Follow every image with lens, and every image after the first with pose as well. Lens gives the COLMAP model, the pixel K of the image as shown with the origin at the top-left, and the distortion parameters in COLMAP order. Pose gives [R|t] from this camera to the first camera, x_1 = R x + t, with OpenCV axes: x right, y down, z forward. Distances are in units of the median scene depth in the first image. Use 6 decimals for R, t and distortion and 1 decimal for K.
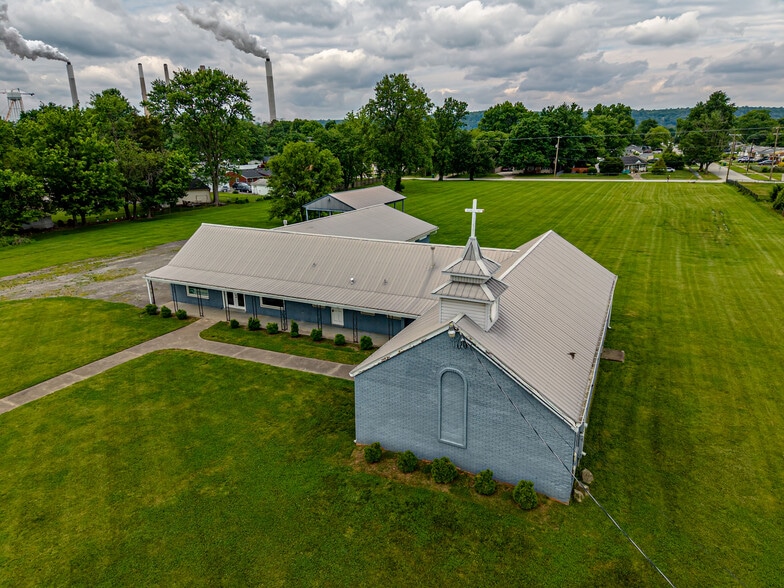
lens RADIAL K [[499.8, 0, 391.0], [0, 499.8, 299.3], [0, 0, 1]] dist [0.241168, -0.239508]
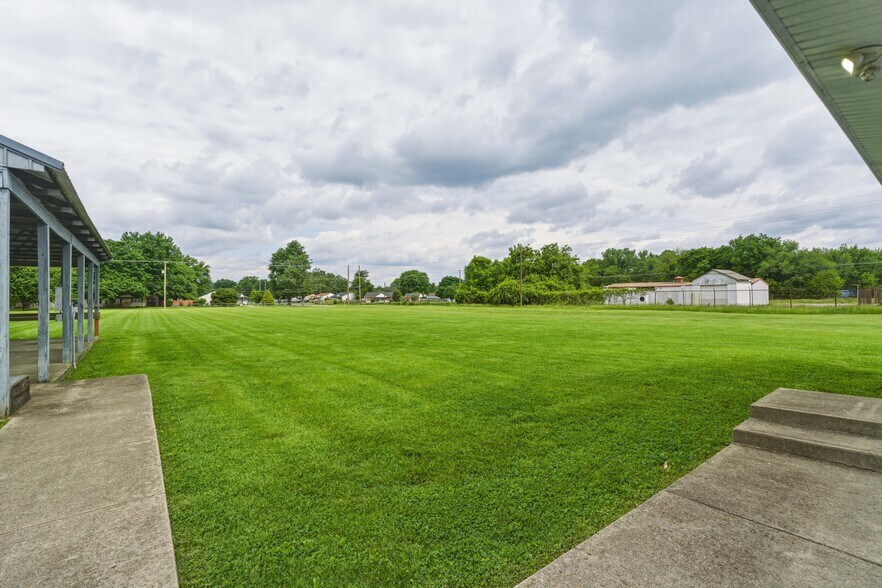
lens RADIAL K [[395.3, 0, 441.0], [0, 395.3, 294.0], [0, 0, 1]] dist [-0.000764, -0.000069]
pose [[0.451825, 0.013317, 0.892007, -0.095203], [0.268180, 0.951612, -0.150047, -0.114736], [-0.850843, 0.307014, 0.426391, 0.853131]]
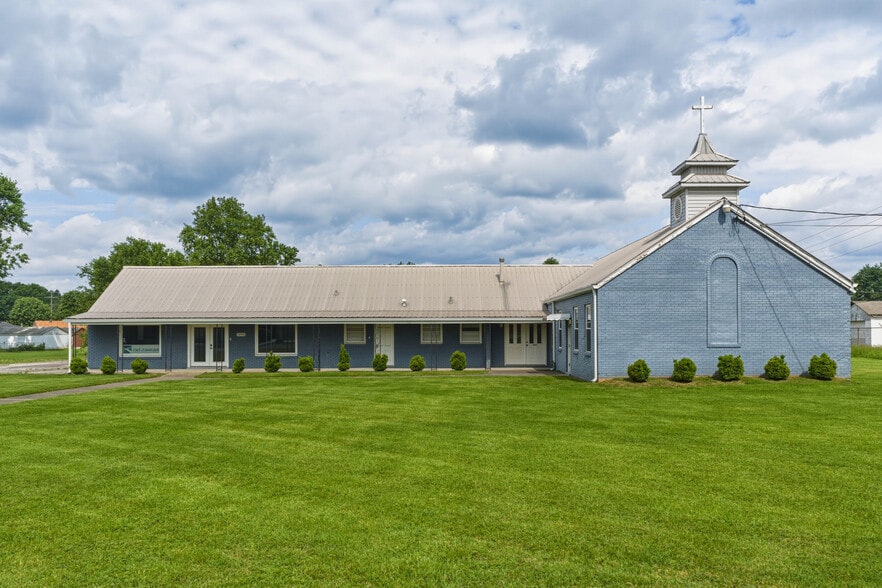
lens RADIAL K [[702.3, 0, 438.1], [0, 702.3, 326.5], [0, 0, 1]] dist [0.000112, 0.001361]
pose [[0.911684, 0.009451, 0.410783, -0.213829], [0.117487, 0.952000, -0.282652, 0.138196], [-0.393737, 0.305951, 0.866813, 0.034941]]
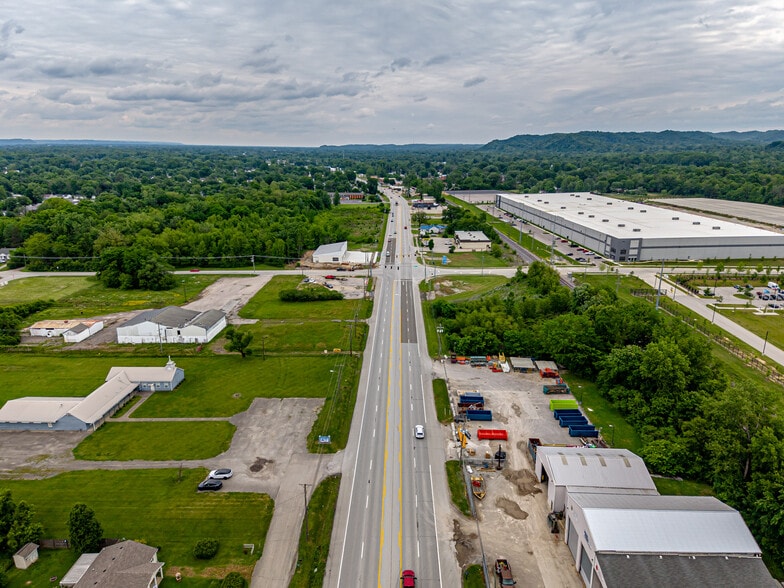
lens RADIAL K [[499.8, 0, 391.0], [0, 499.8, 299.3], [0, 0, 1]] dist [0.241168, -0.239508]
pose [[-0.384337, -0.251982, 0.888138, -2.277344], [0.284025, 0.883095, 0.373461, -0.836073], [-0.878416, 0.395788, -0.267837, -0.097383]]
